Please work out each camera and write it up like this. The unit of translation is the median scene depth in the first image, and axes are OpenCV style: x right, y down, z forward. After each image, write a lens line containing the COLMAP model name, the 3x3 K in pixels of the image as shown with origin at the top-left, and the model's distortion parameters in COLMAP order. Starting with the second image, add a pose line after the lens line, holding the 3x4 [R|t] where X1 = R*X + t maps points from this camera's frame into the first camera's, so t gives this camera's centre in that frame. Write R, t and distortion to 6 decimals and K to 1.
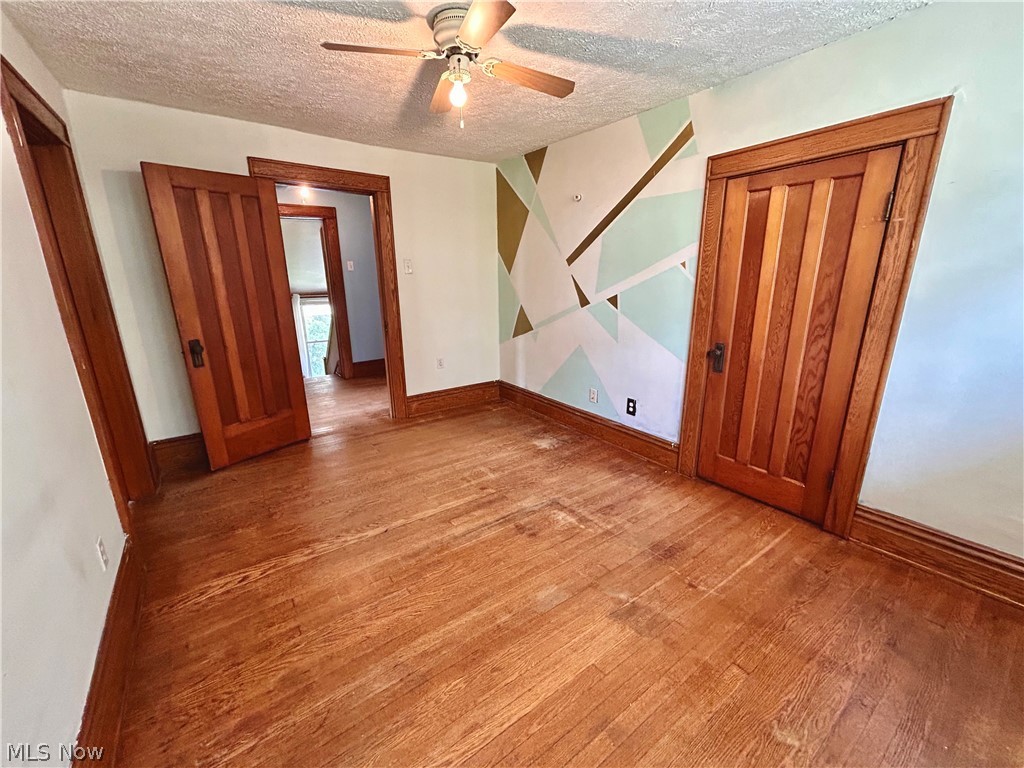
lens RADIAL K [[420.3, 0, 510.1], [0, 420.3, 383.8], [0, 0, 1]] dist [-0.002001, 0.001011]
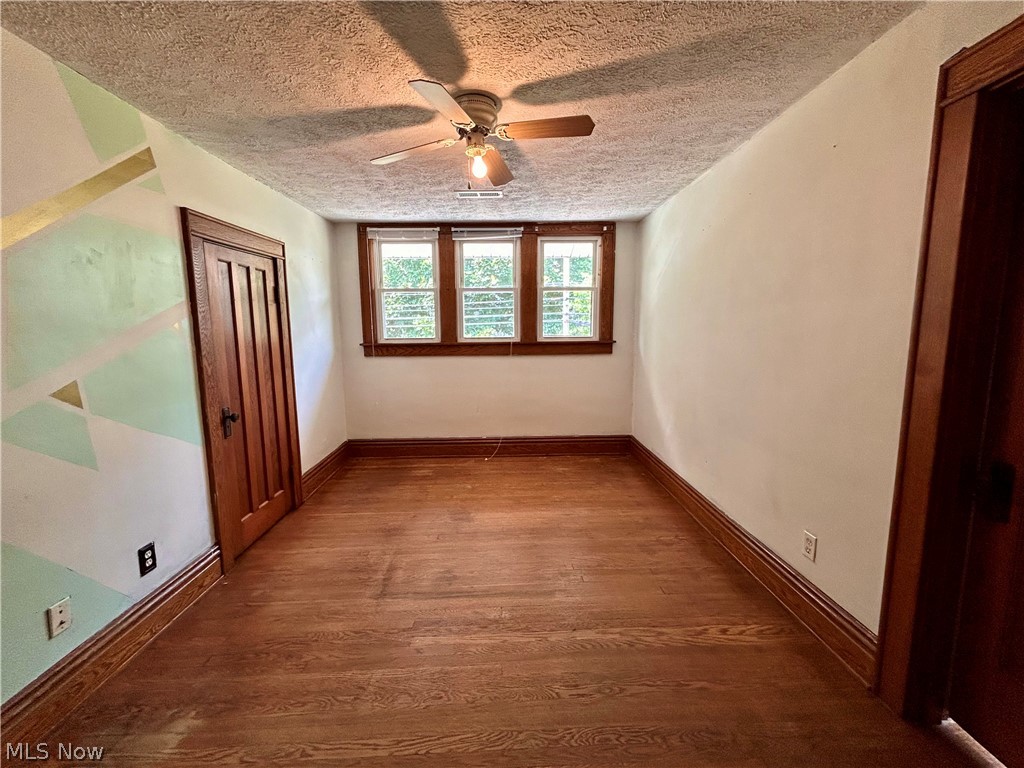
lens RADIAL K [[420.3, 0, 510.1], [0, 420.3, 383.8], [0, 0, 1]] dist [-0.002001, 0.001011]
pose [[-0.824145, -0.050246, 0.564145, -0.578304], [0.173157, 0.926013, 0.335436, -0.361470], [-0.539260, 0.374134, -0.754469, 1.379206]]
